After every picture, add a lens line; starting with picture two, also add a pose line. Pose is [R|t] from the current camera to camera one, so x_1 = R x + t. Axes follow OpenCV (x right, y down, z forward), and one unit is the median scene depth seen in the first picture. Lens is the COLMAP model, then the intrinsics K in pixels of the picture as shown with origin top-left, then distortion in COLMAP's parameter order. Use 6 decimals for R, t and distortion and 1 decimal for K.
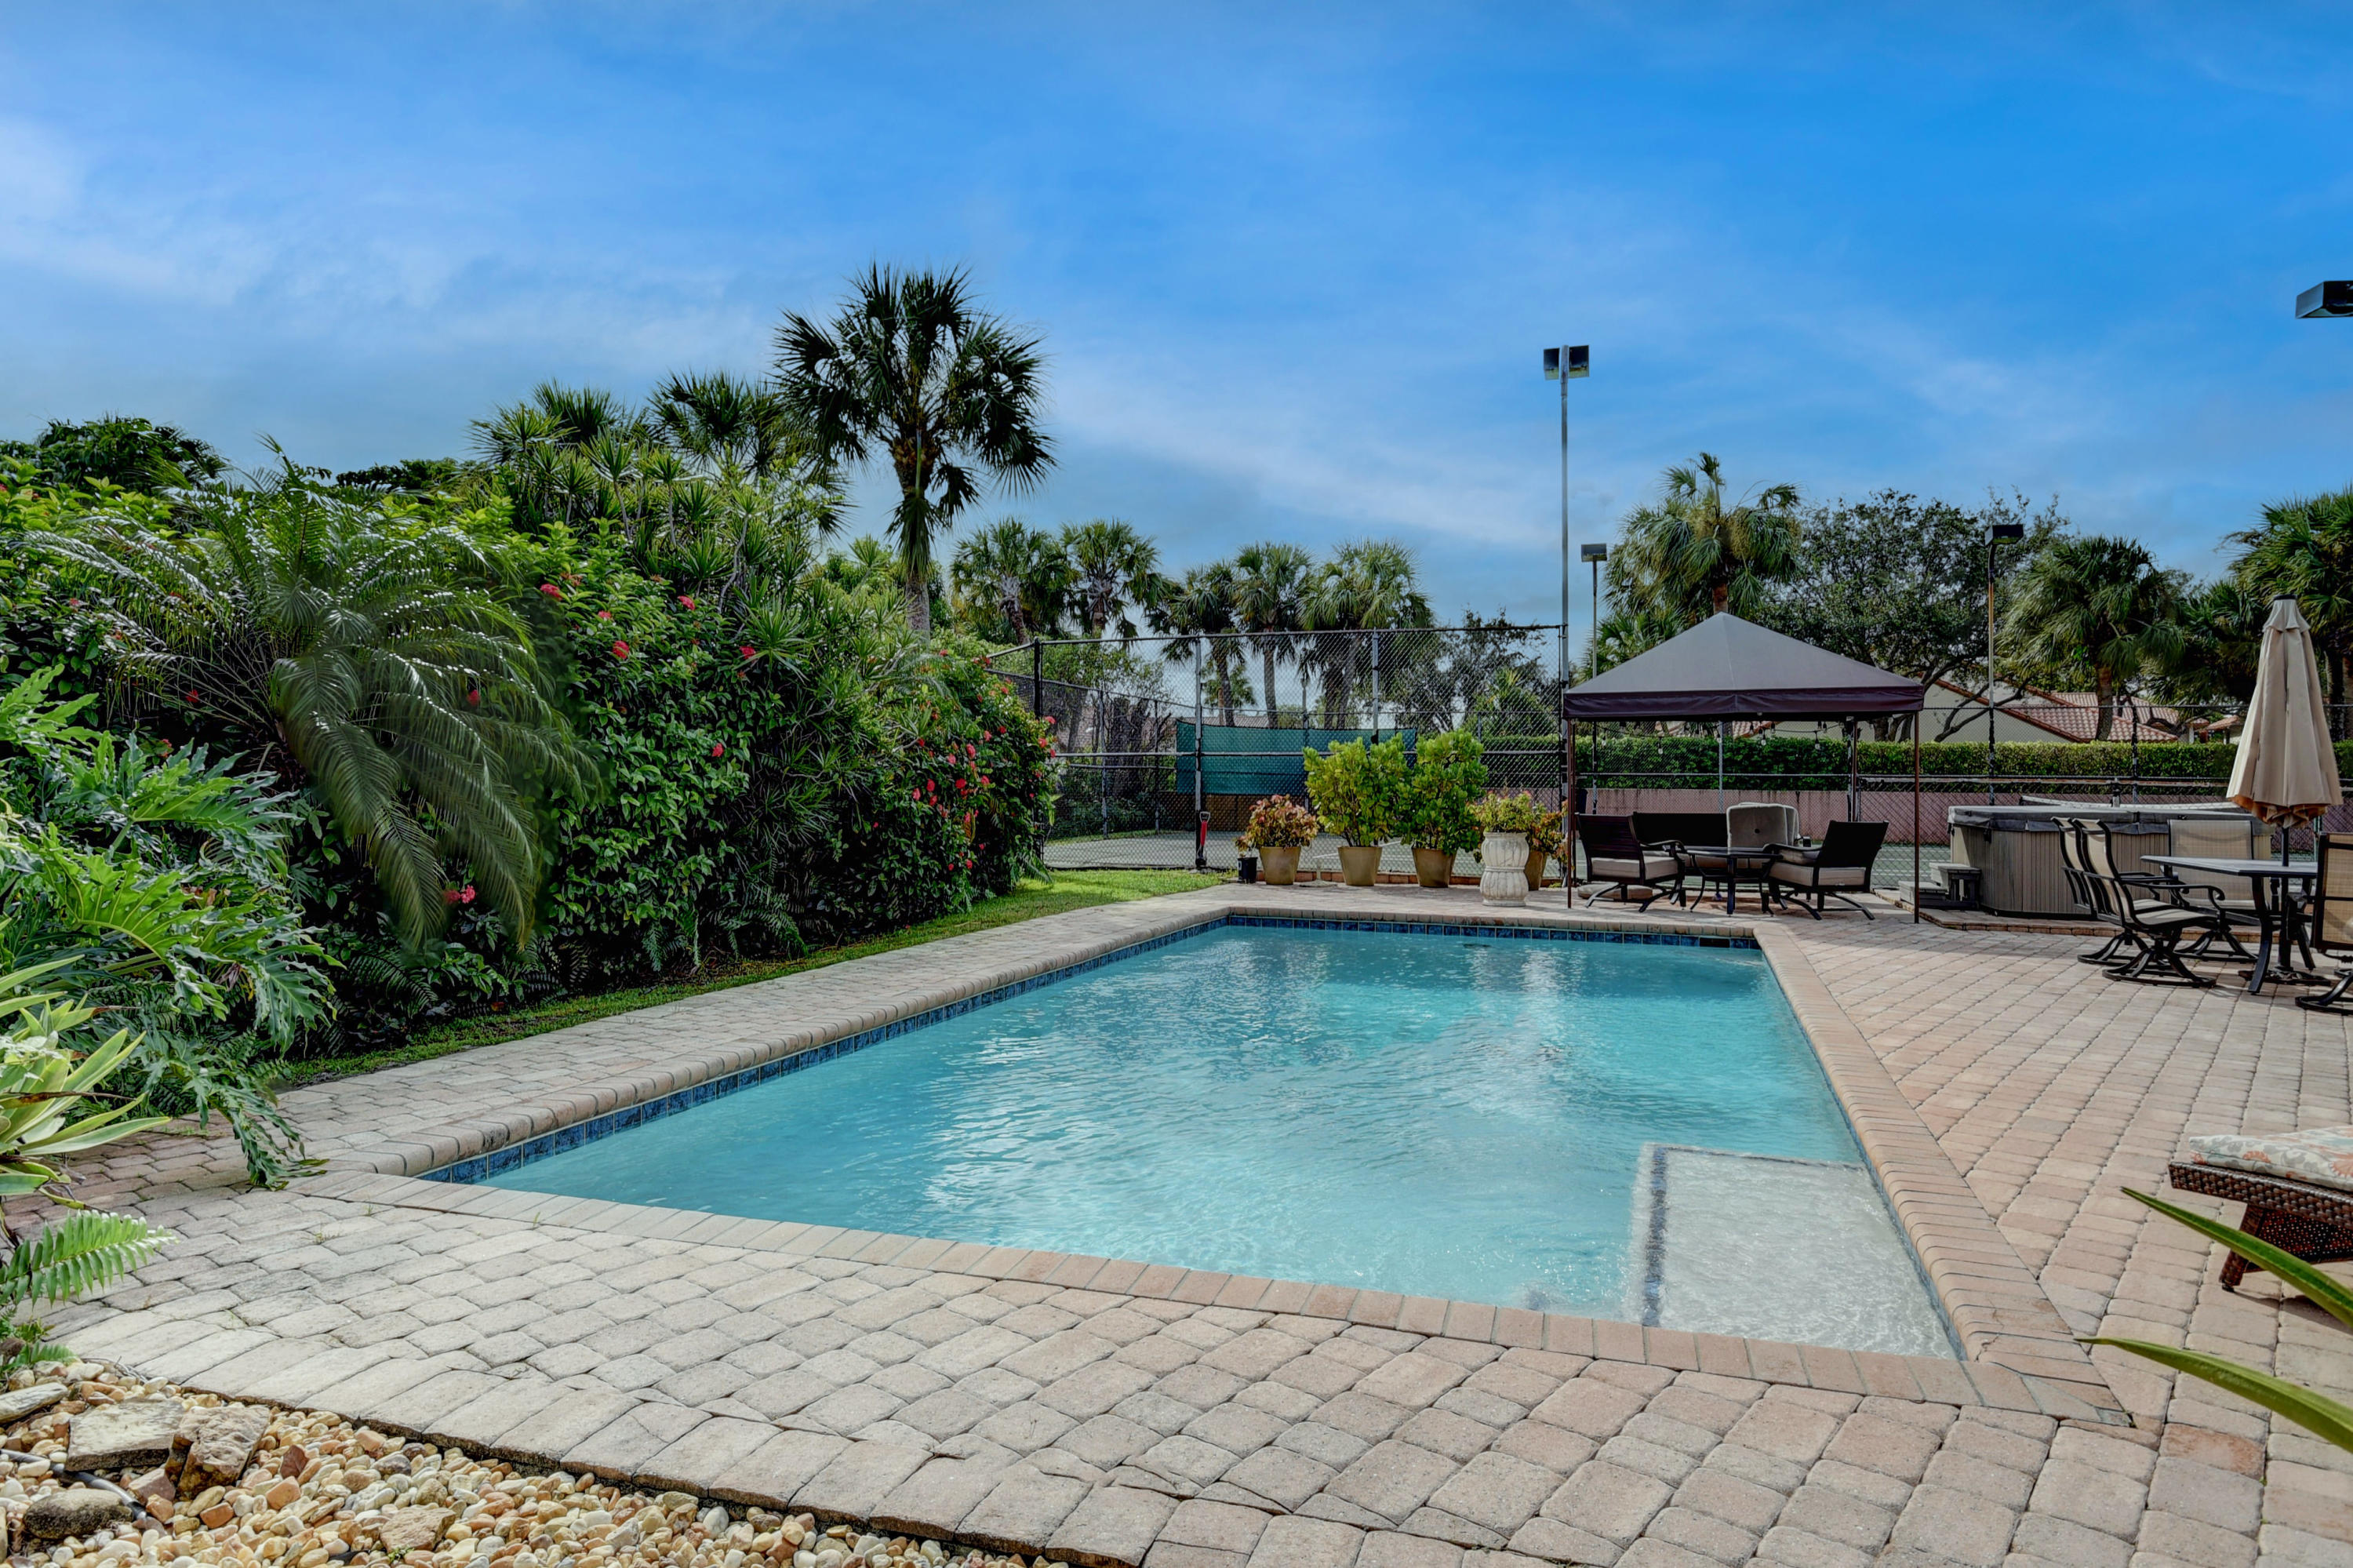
lens RADIAL K [[1342.3, 0, 1164.1], [0, 1342.3, 780.9], [0, 0, 1]] dist [-0.001934, -0.003649]
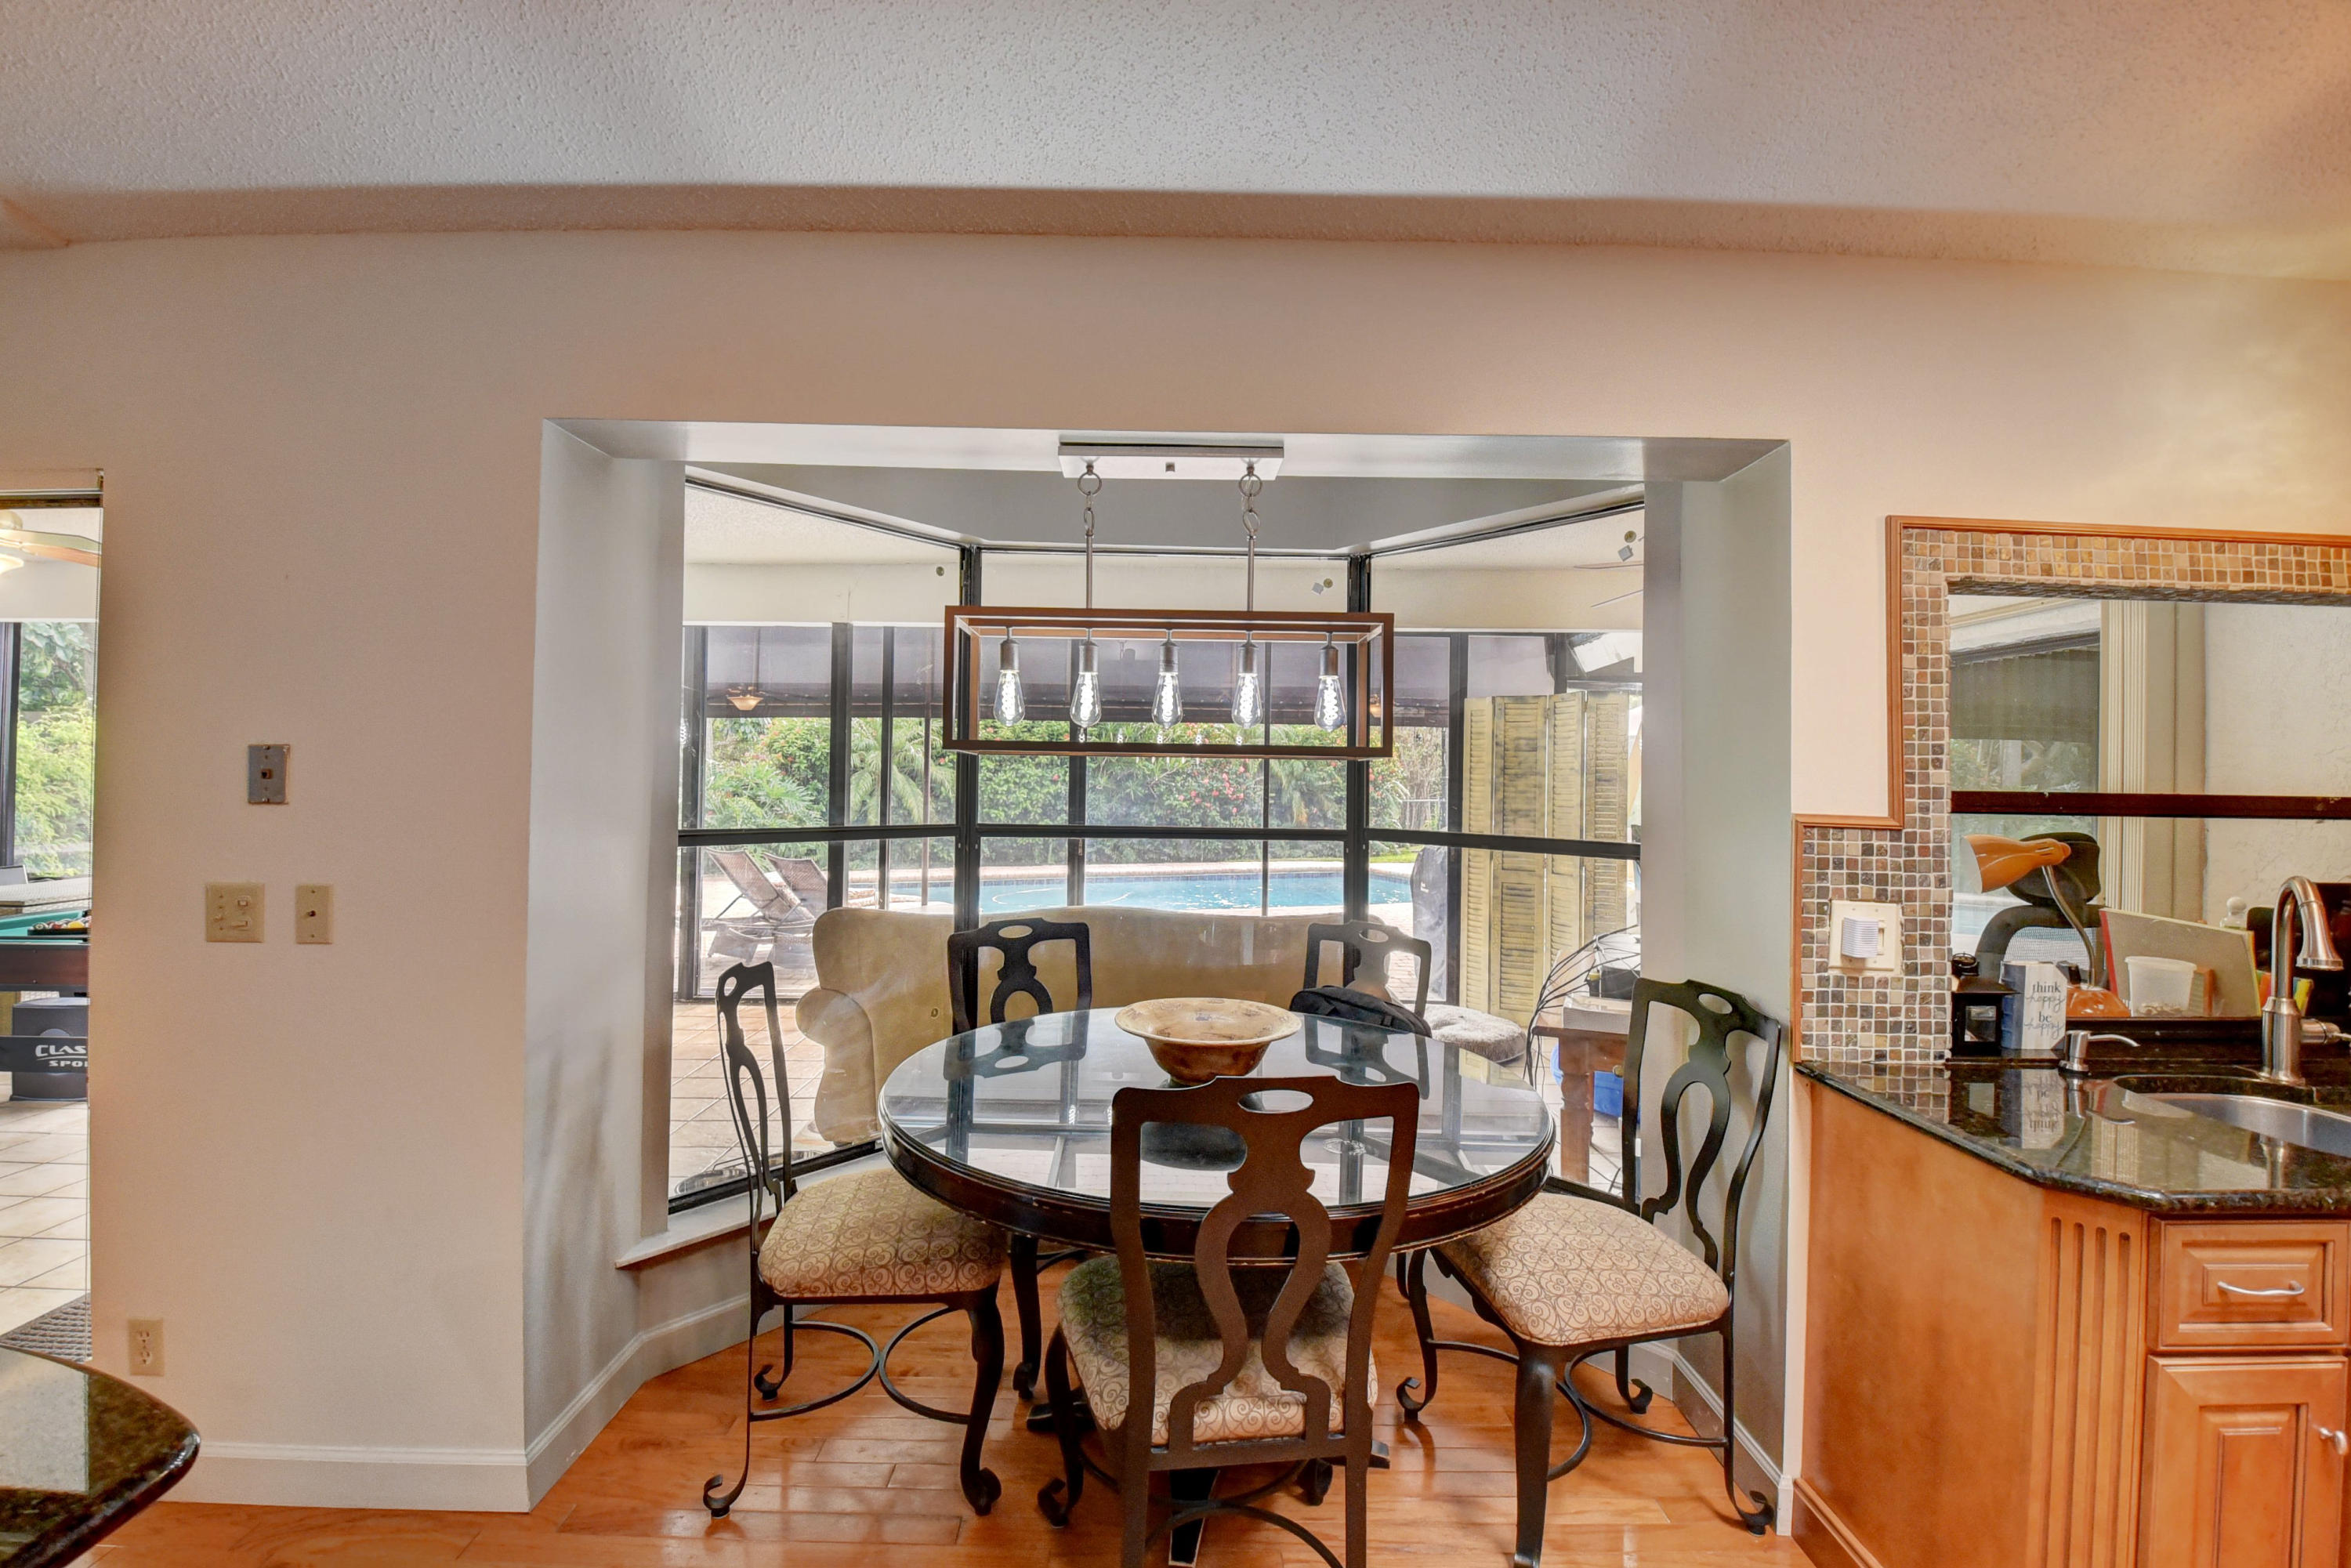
lens RADIAL K [[1030.5, 0, 1176.3], [0, 1030.5, 769.2], [0, 0, 1]] dist [-0.002938, -0.013355]
pose [[0.651986, -0.001057, -0.758231, 0.709042], [-0.013735, 0.999818, -0.013204, -0.009027], [0.758107, 0.019023, 0.651853, -0.048943]]
